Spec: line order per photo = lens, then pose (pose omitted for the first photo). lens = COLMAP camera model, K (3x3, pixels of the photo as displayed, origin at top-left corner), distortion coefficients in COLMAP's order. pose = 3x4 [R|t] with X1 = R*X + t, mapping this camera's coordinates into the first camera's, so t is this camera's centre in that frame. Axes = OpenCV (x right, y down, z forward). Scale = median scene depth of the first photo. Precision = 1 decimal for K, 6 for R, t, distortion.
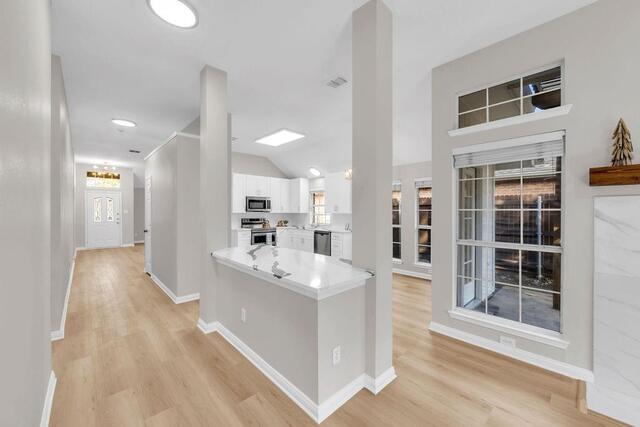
lens RADIAL K [[253.4, 0, 328.0], [0, 253.4, 216.5], [0, 0, 1]] dist [-0.002132, -0.000975]
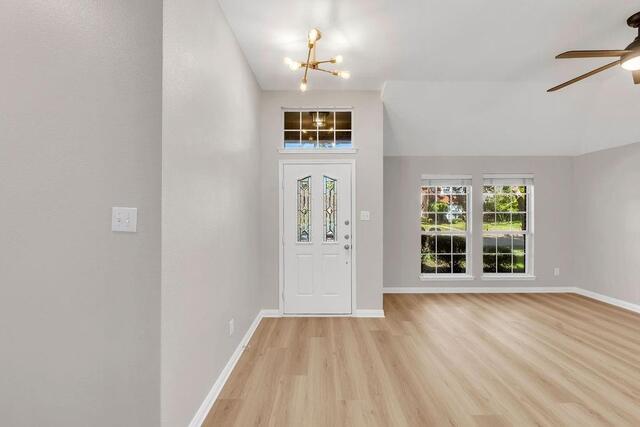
lens RADIAL K [[253.4, 0, 323.3], [0, 253.4, 220.2], [0, 0, 1]] dist [-0.002132, -0.000975]
pose [[0.715643, 0.018096, -0.698232, -0.880552], [-0.017337, 0.999817, 0.008142, -0.022337], [0.698251, 0.006278, 0.715825, 1.047374]]
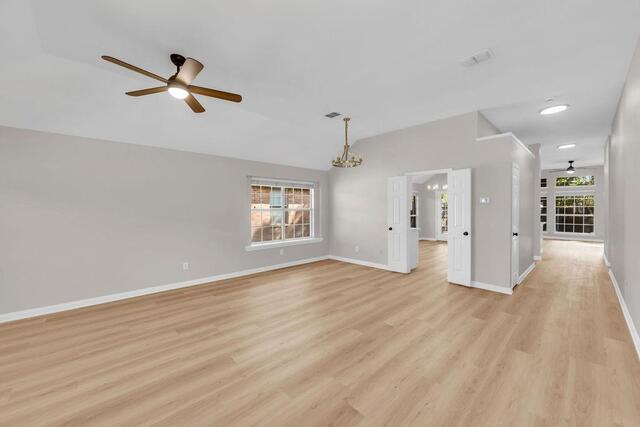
lens RADIAL K [[253.4, 0, 318.8], [0, 253.4, 211.3], [0, 0, 1]] dist [-0.002132, -0.000975]
pose [[0.014931, -0.010309, 0.999835, -1.224586], [0.026319, 0.999604, 0.009914, -0.028271], [-0.999542, 0.026167, 0.015197, 1.304046]]
